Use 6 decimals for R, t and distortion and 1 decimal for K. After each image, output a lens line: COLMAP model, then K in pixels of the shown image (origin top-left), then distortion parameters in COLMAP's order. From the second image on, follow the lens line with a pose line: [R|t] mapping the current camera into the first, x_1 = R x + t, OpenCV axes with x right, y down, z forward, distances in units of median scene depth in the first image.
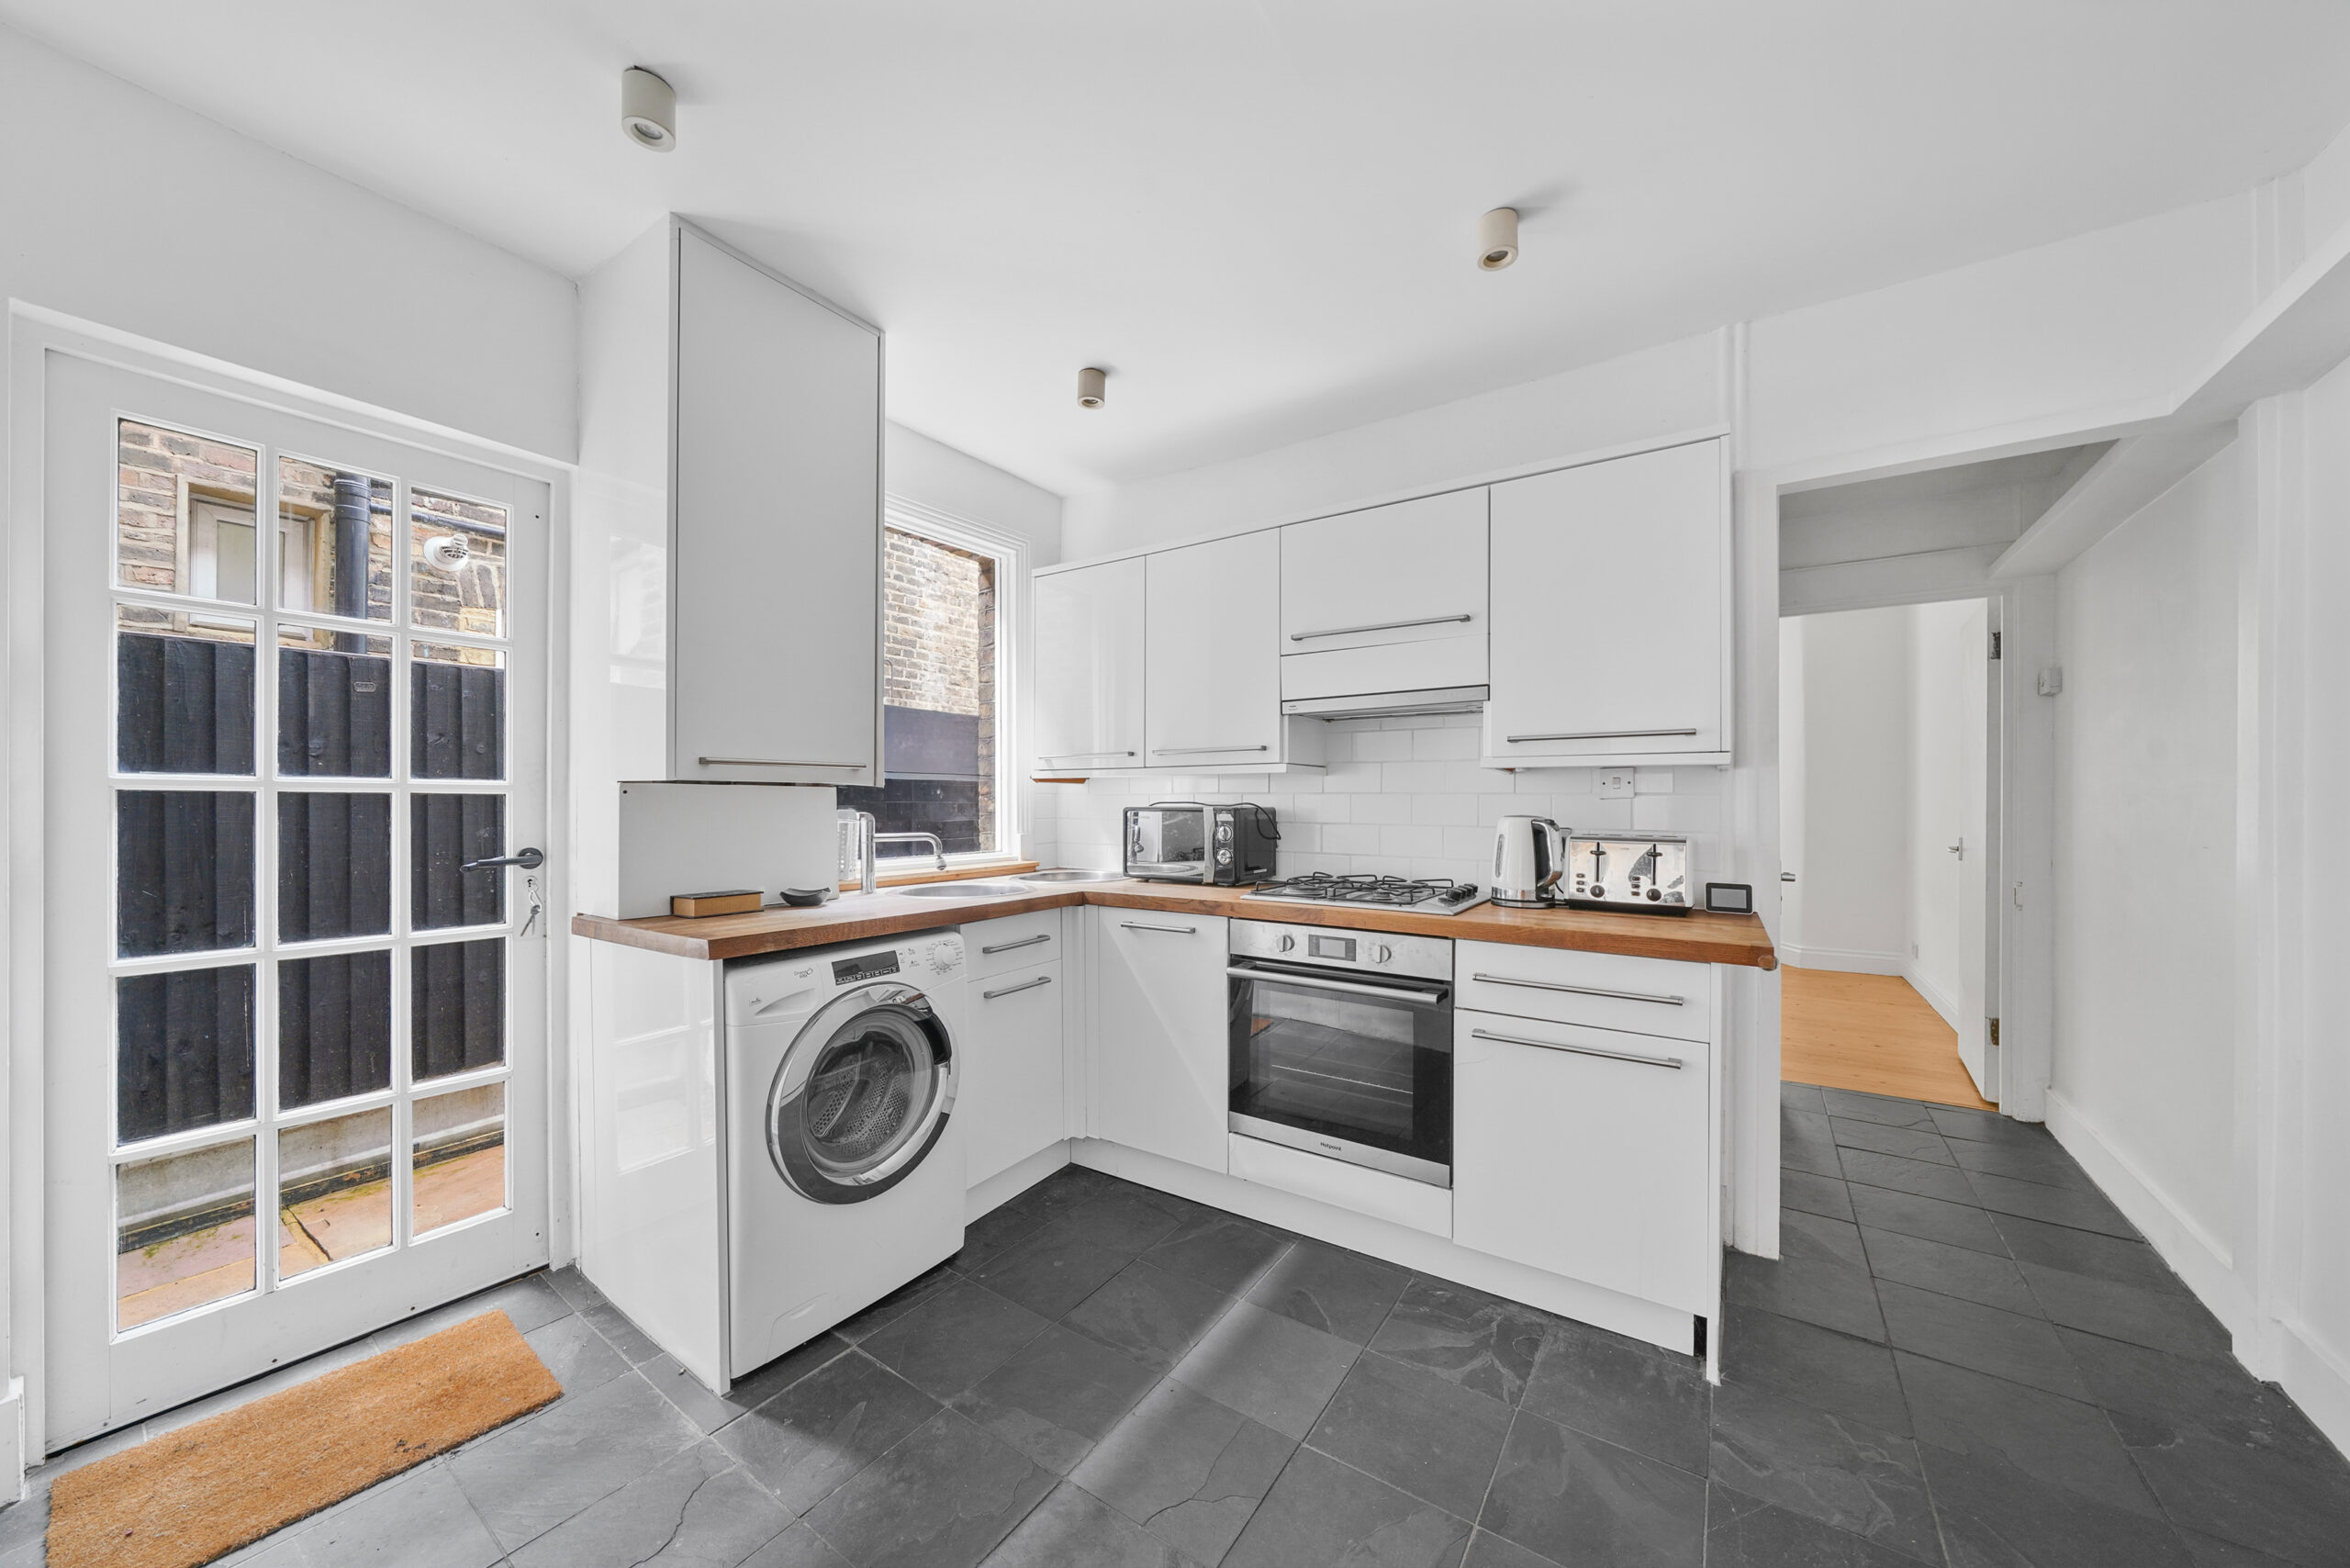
lens RADIAL K [[809.0, 0, 1164.5], [0, 809.0, 807.0], [0, 0, 1]] dist [-0.000943, -0.000221]
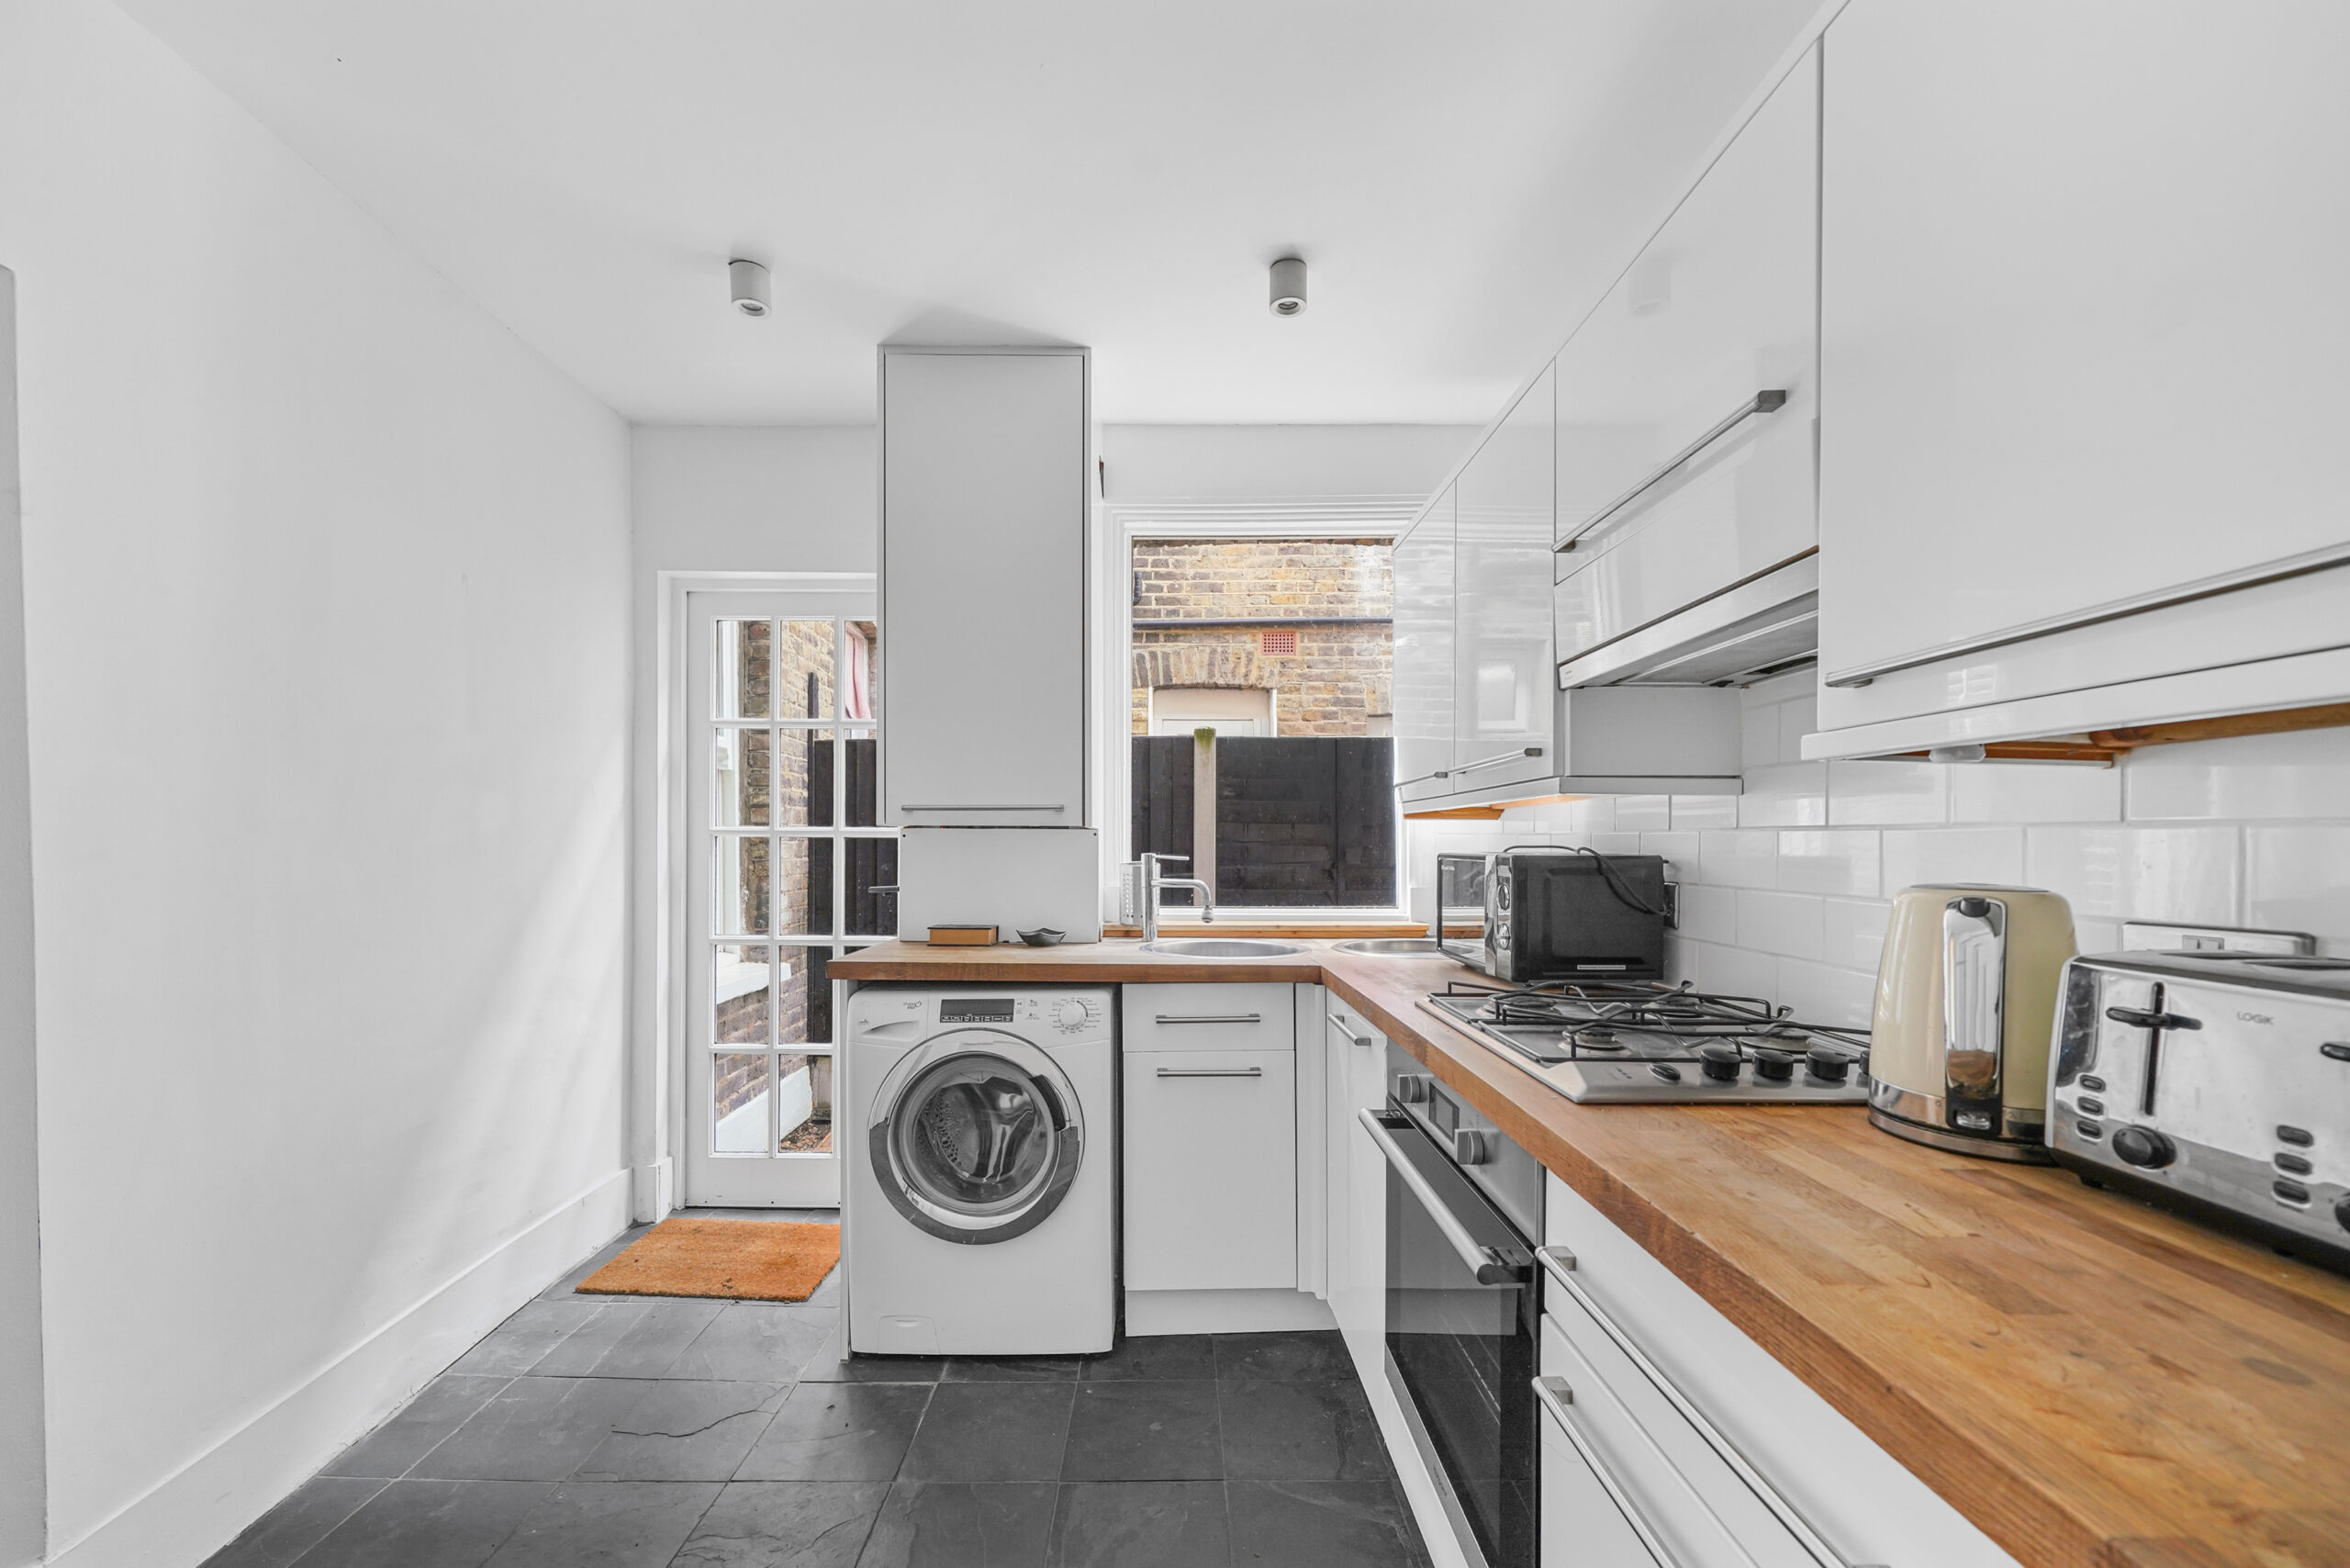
lens RADIAL K [[887.0, 0, 1172.7], [0, 887.0, 846.7], [0, 0, 1]] dist [0.000825, 0.000233]
pose [[0.576452, 0.003769, -0.817122, 0.587012], [-0.007085, 0.999975, -0.000386, -0.003832], [0.817100, 0.006012, 0.576464, 0.509034]]
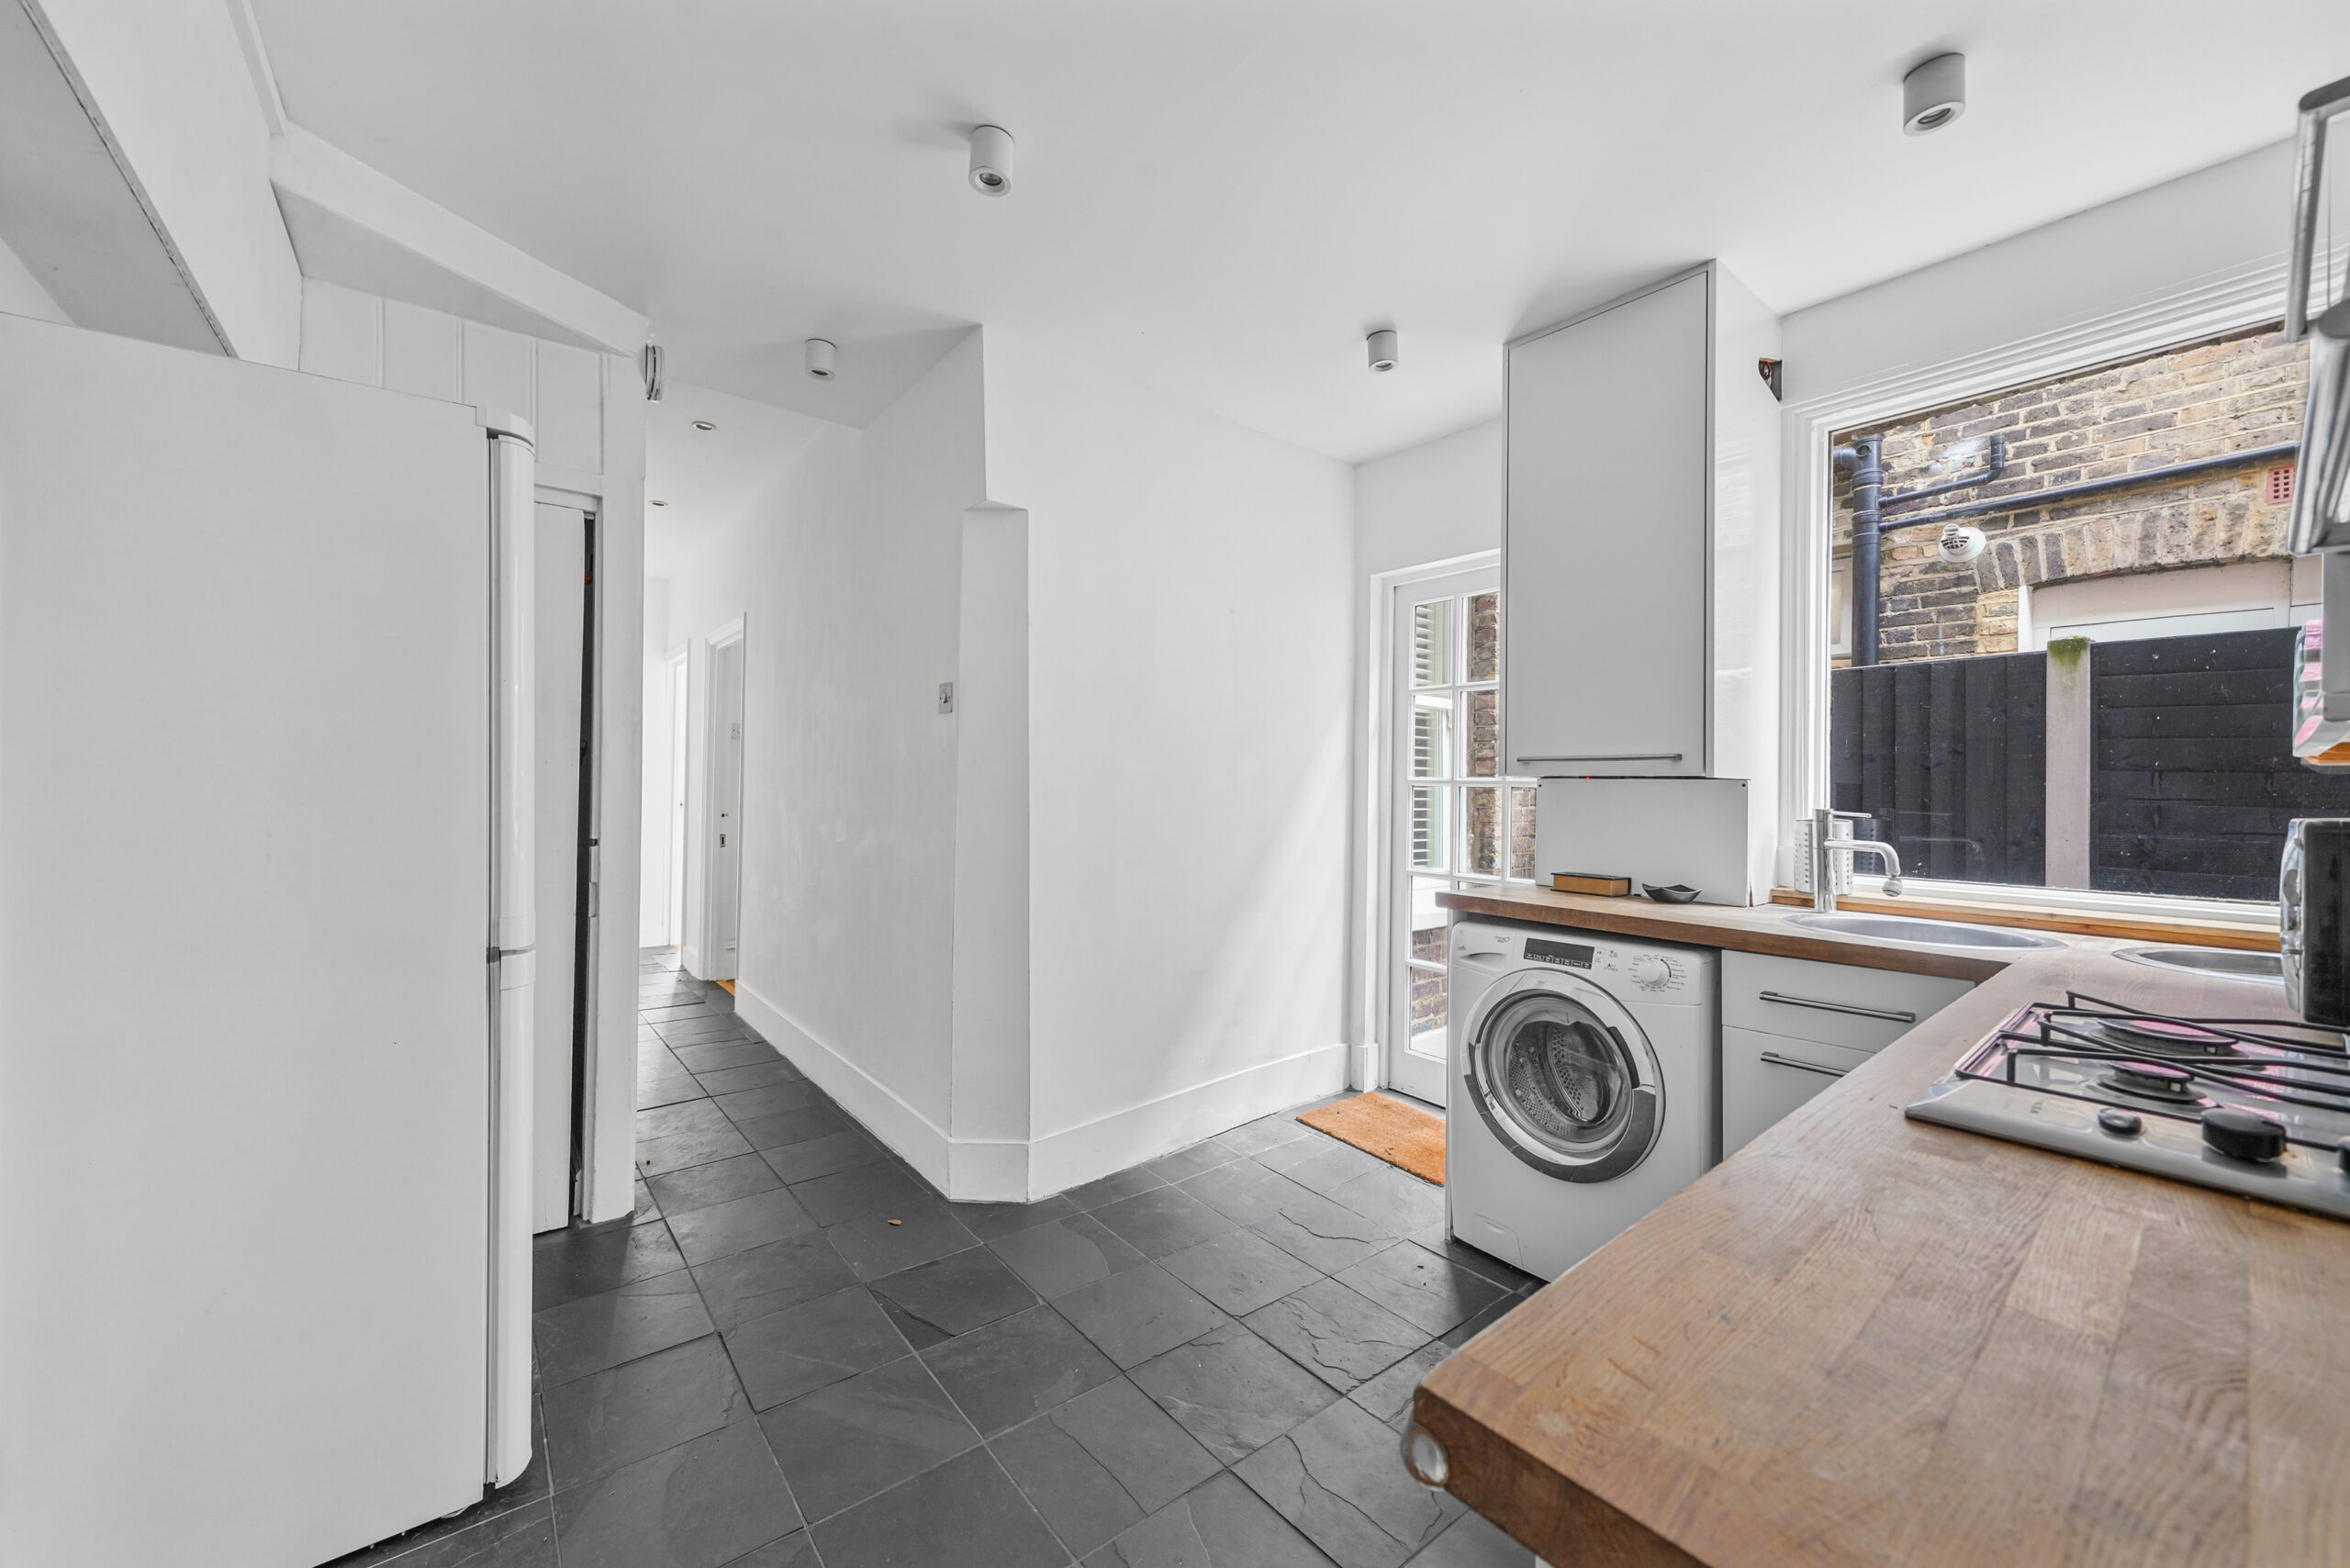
lens RADIAL K [[896.9, 0, 1175.0], [0, 896.9, 784.0], [0, 0, 1]] dist [0.002092, 0.000182]
pose [[-0.276248, -0.008704, -0.961047, 0.779288], [-0.021135, 0.999772, -0.002980, -0.004084], [0.960854, 0.019489, -0.276369, 0.753192]]
